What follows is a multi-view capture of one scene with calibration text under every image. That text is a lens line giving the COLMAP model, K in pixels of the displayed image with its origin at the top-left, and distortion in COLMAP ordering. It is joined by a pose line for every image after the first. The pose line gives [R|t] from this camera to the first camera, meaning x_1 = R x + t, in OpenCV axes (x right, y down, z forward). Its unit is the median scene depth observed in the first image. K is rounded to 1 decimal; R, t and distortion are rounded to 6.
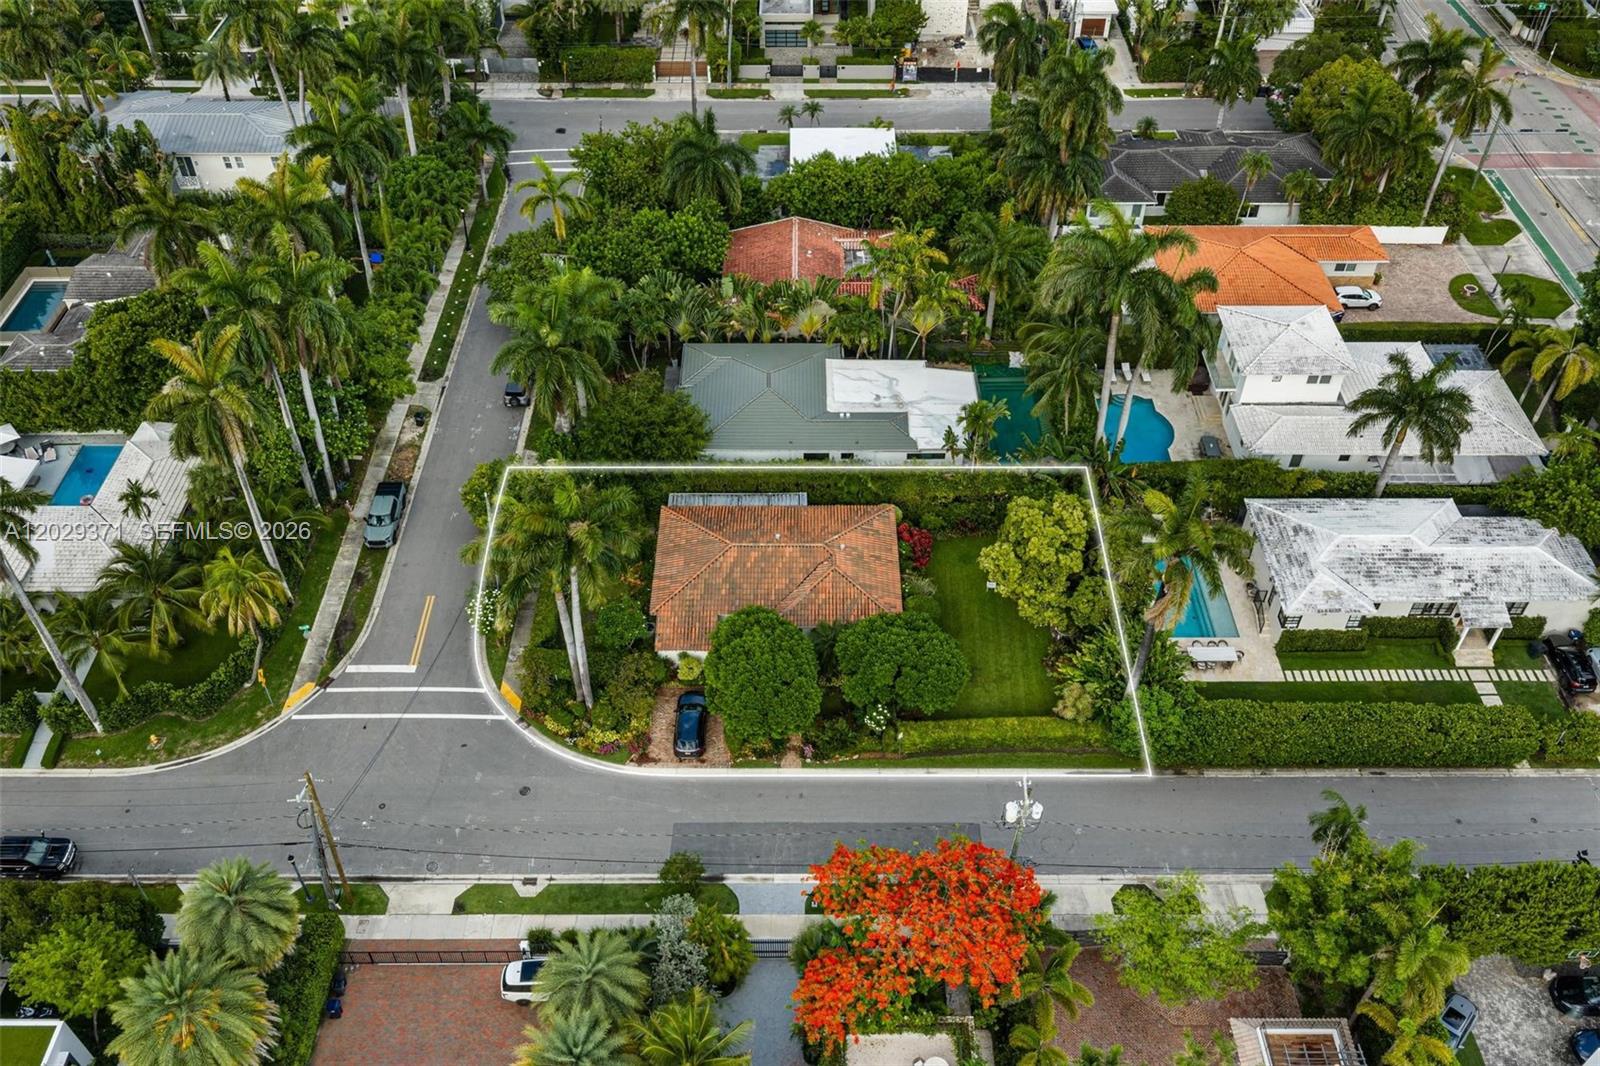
lens RADIAL K [[1325.3, 0, 789.6], [0, 1325.3, 524.8], [0, 0, 1]] dist [0.020157, -0.030006]
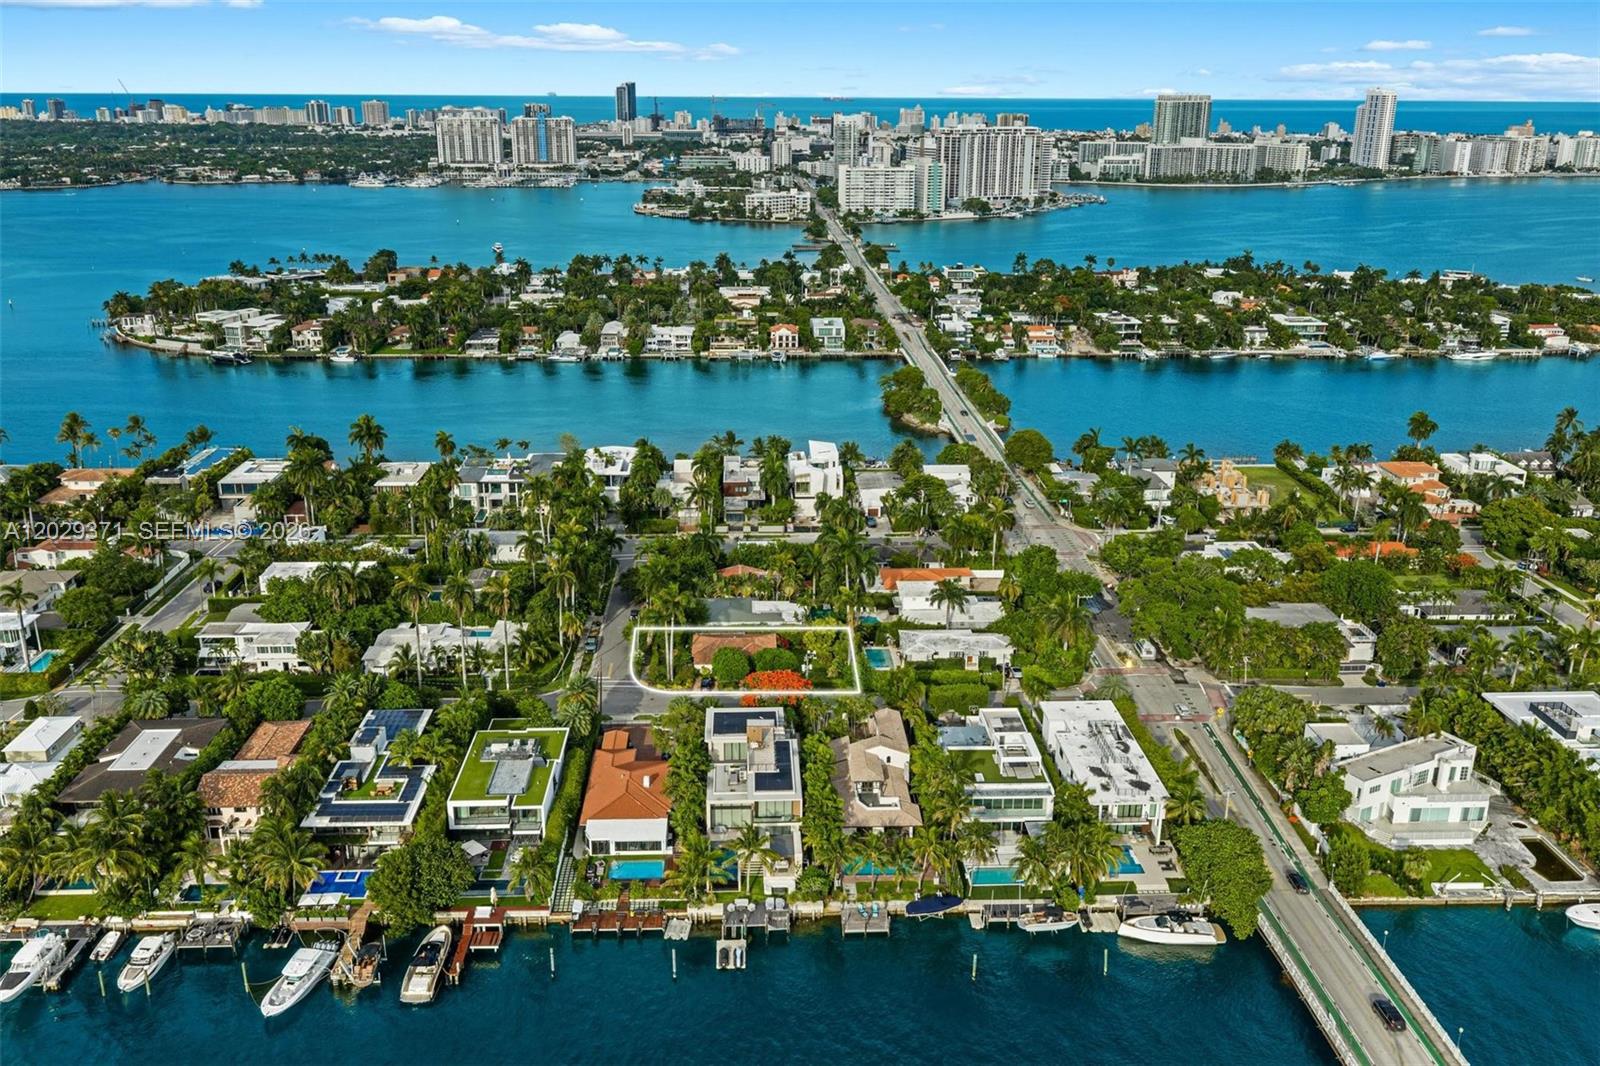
lens RADIAL K [[1325.3, 0, 803.1], [0, 1325.3, 527.5], [0, 0, 1]] dist [0.020157, -0.030006]
pose [[0.998706, -0.010069, 0.049856, -0.001458], [0.030399, 0.904041, -0.426364, 1.077783], [-0.040778, 0.427327, 0.903177, -1.808370]]
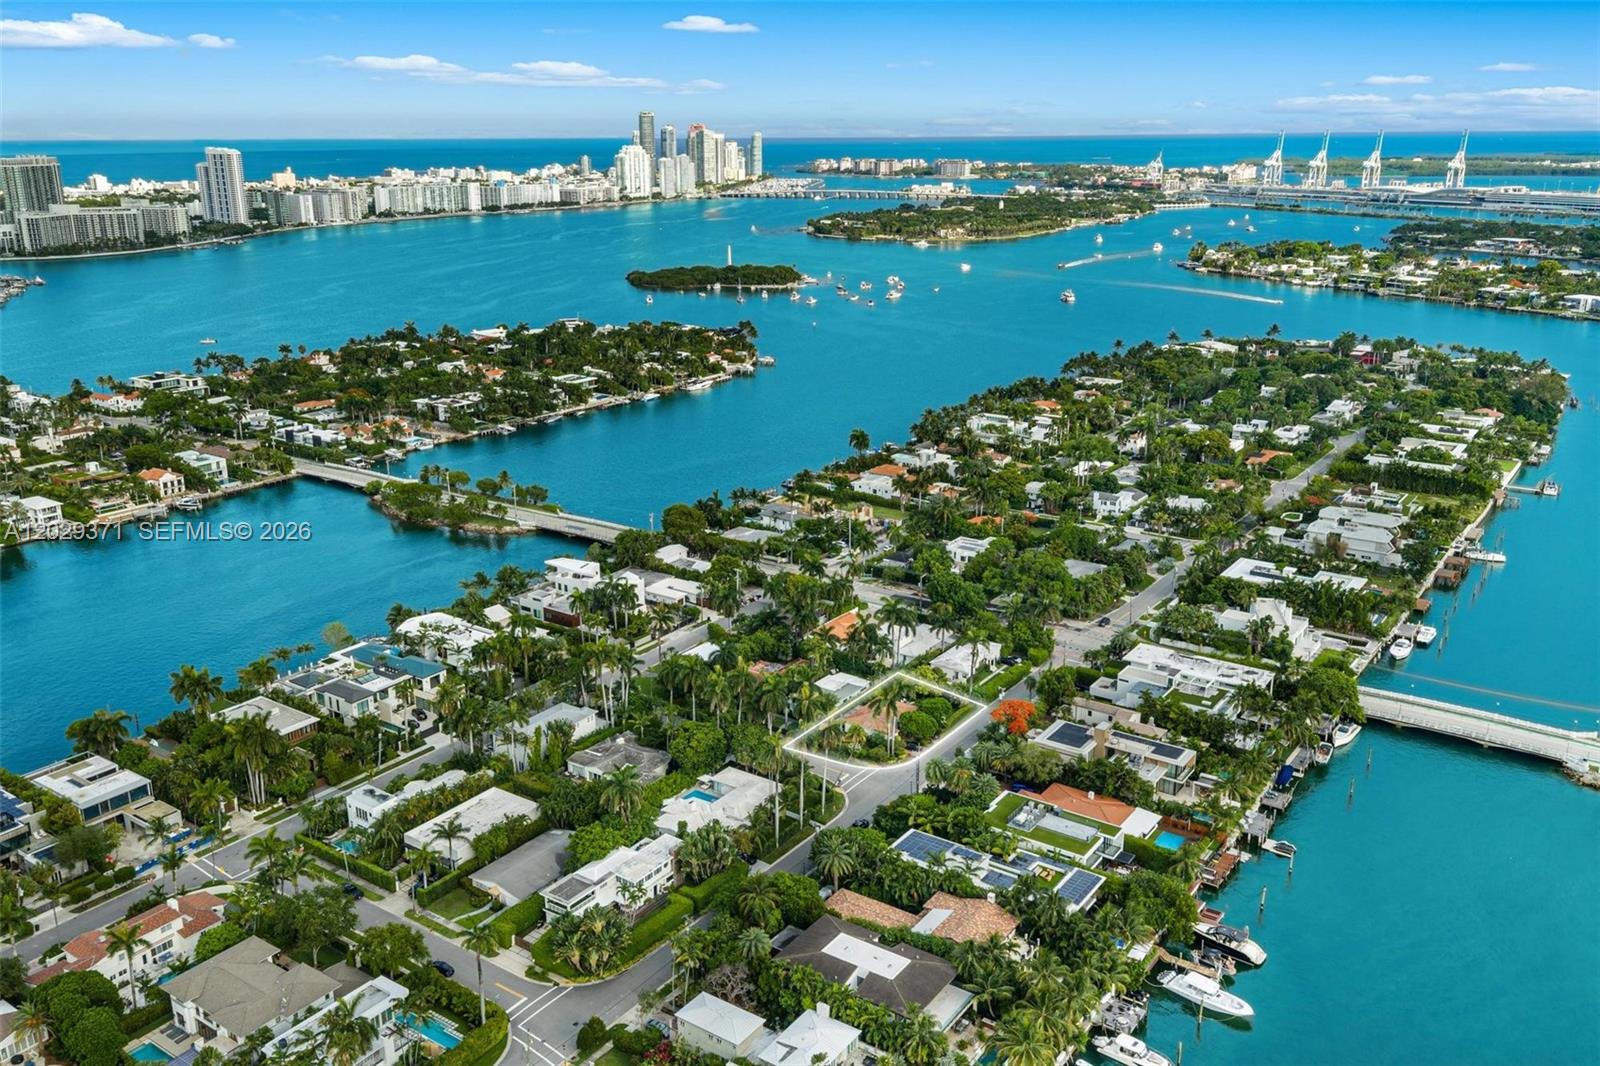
lens RADIAL K [[1325.3, 0, 800.5], [0, 1325.3, 527.5], [0, 0, 1]] dist [0.020157, -0.030006]
pose [[0.566200, -0.237361, 0.789353, -2.858659], [0.569200, 0.805237, -0.166148, 0.095877], [-0.596179, 0.543372, 0.591031, -1.234148]]
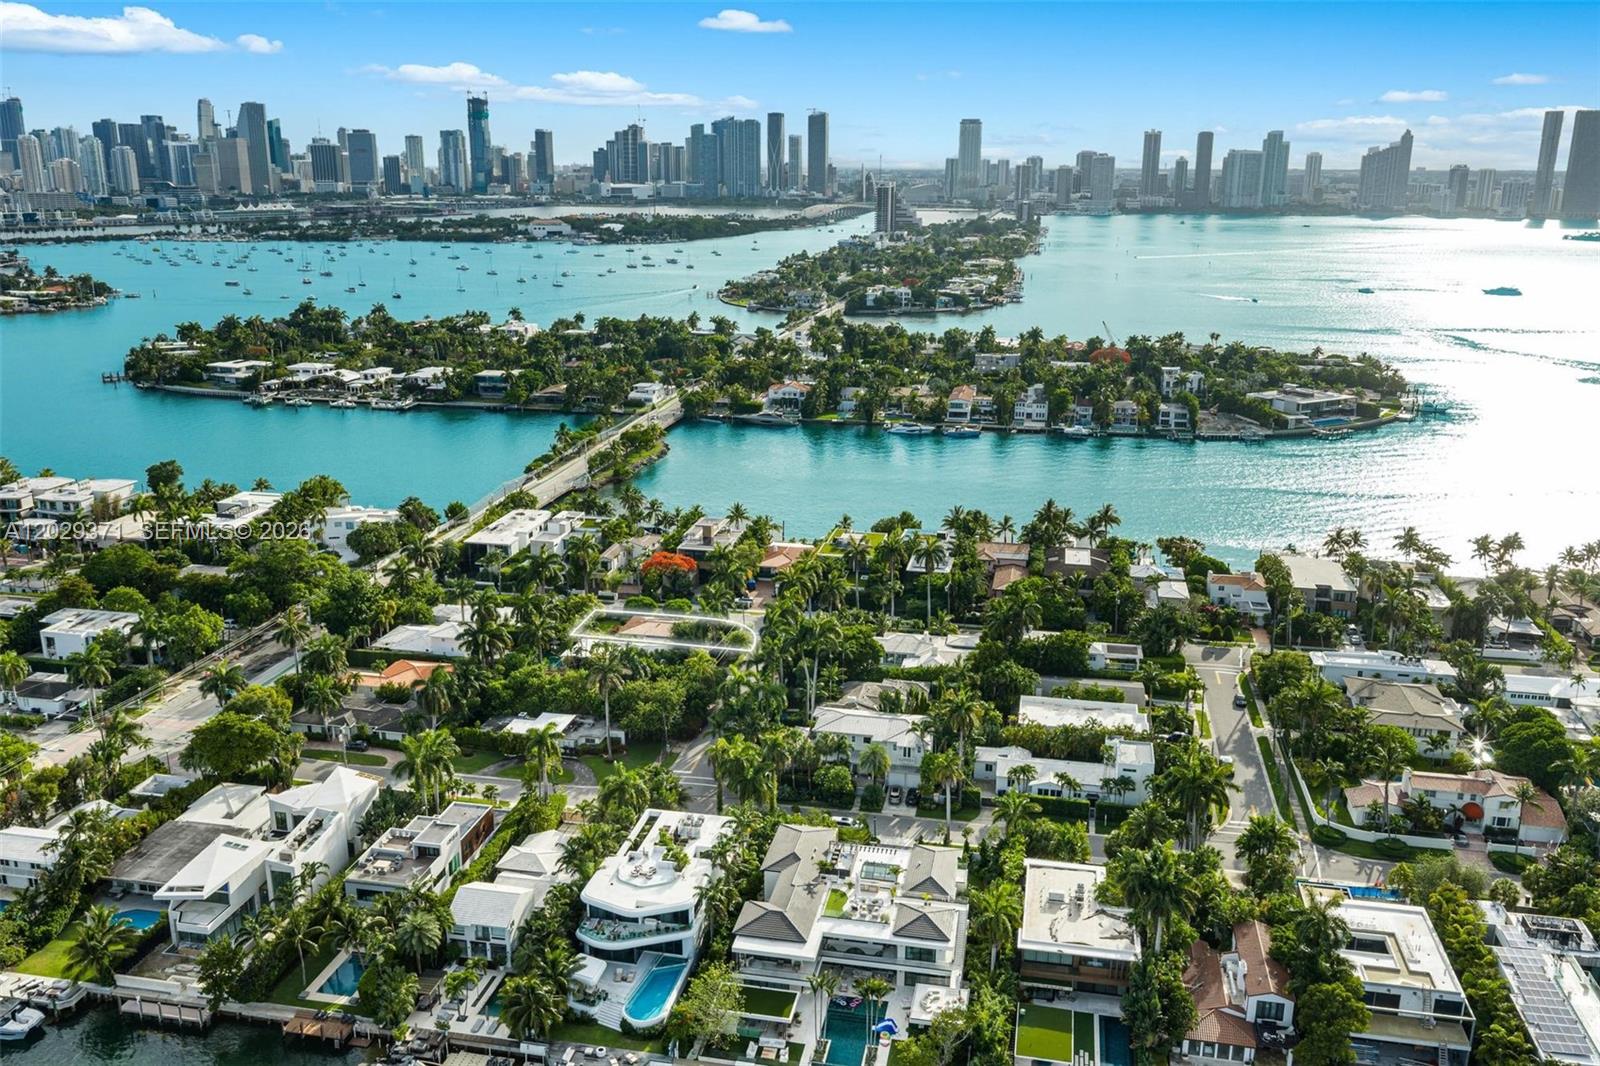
lens RADIAL K [[1325.3, 0, 797.3], [0, 1325.3, 537.0], [0, 0, 1]] dist [0.020157, -0.030006]
pose [[-0.982220, -0.054706, 0.179587, -0.945030], [0.126277, 0.515341, 0.847631, -2.937130], [-0.138920, 0.855237, -0.499270, 2.500640]]
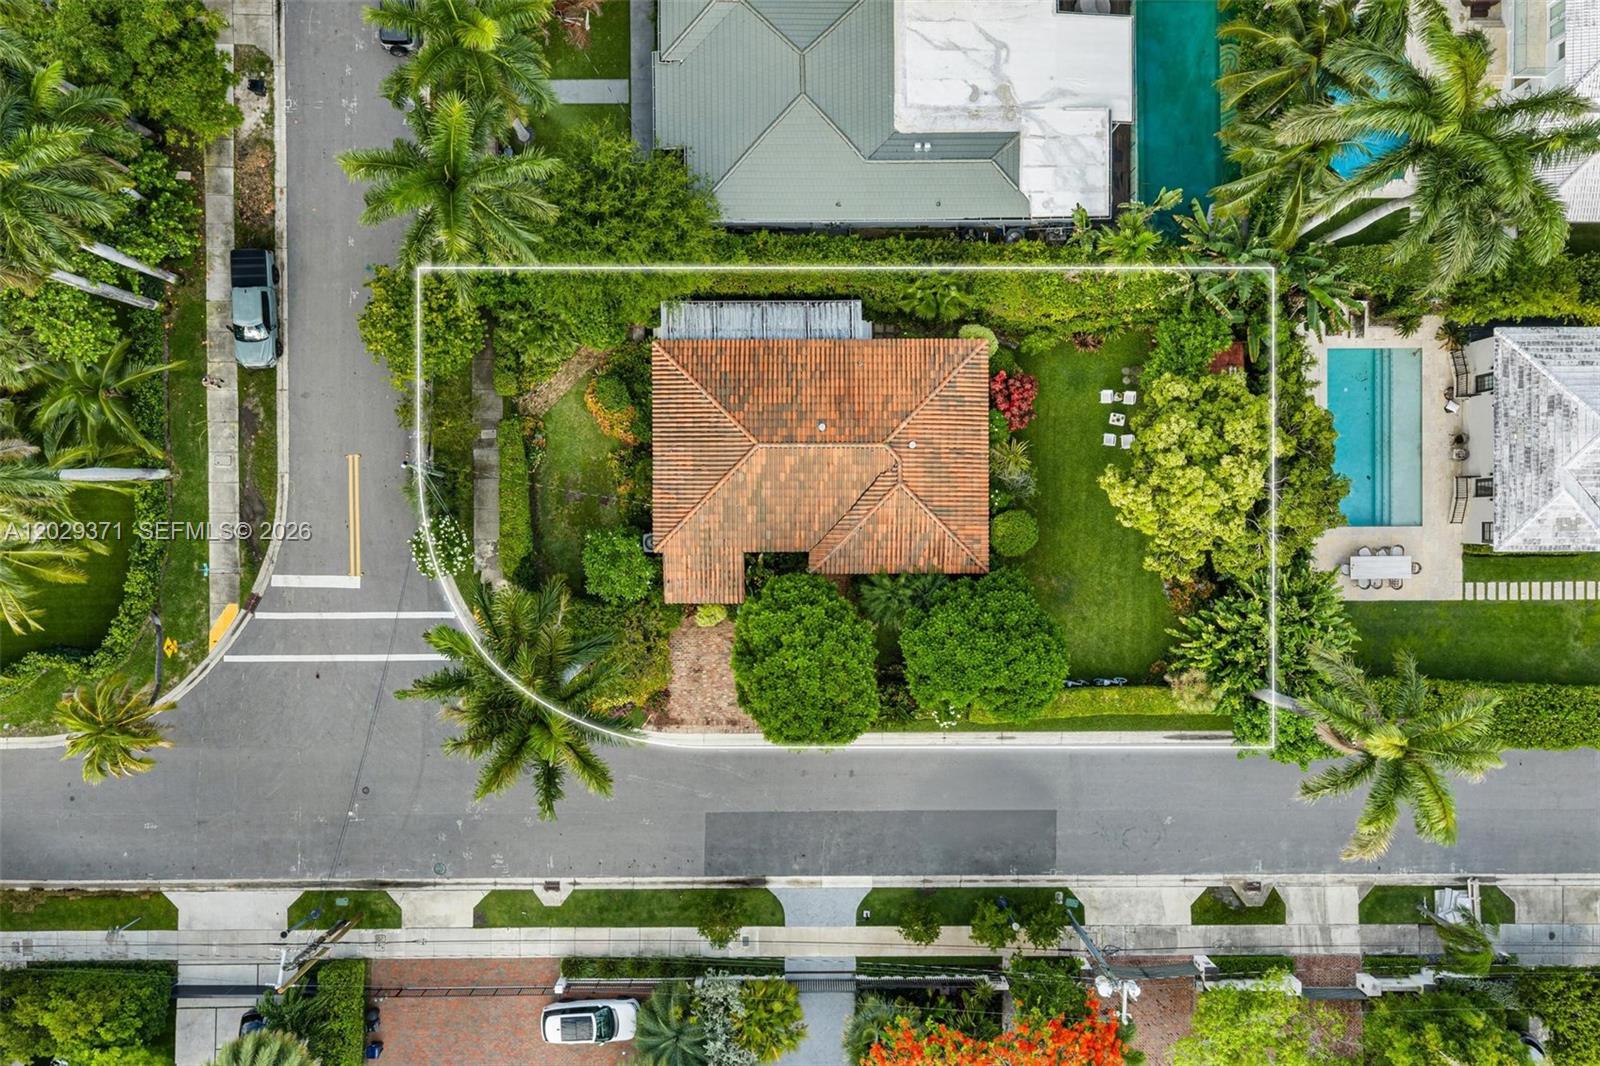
lens RADIAL K [[1325.3, 0, 796.9], [0, 1325.3, 534.3], [0, 0, 1]] dist [0.020157, -0.030006]
pose [[0.999959, -0.008411, 0.003218, -0.026243], [0.003428, 0.685937, 0.727653, -0.488295], [-0.008327, -0.727612, 0.685938, 0.487675]]
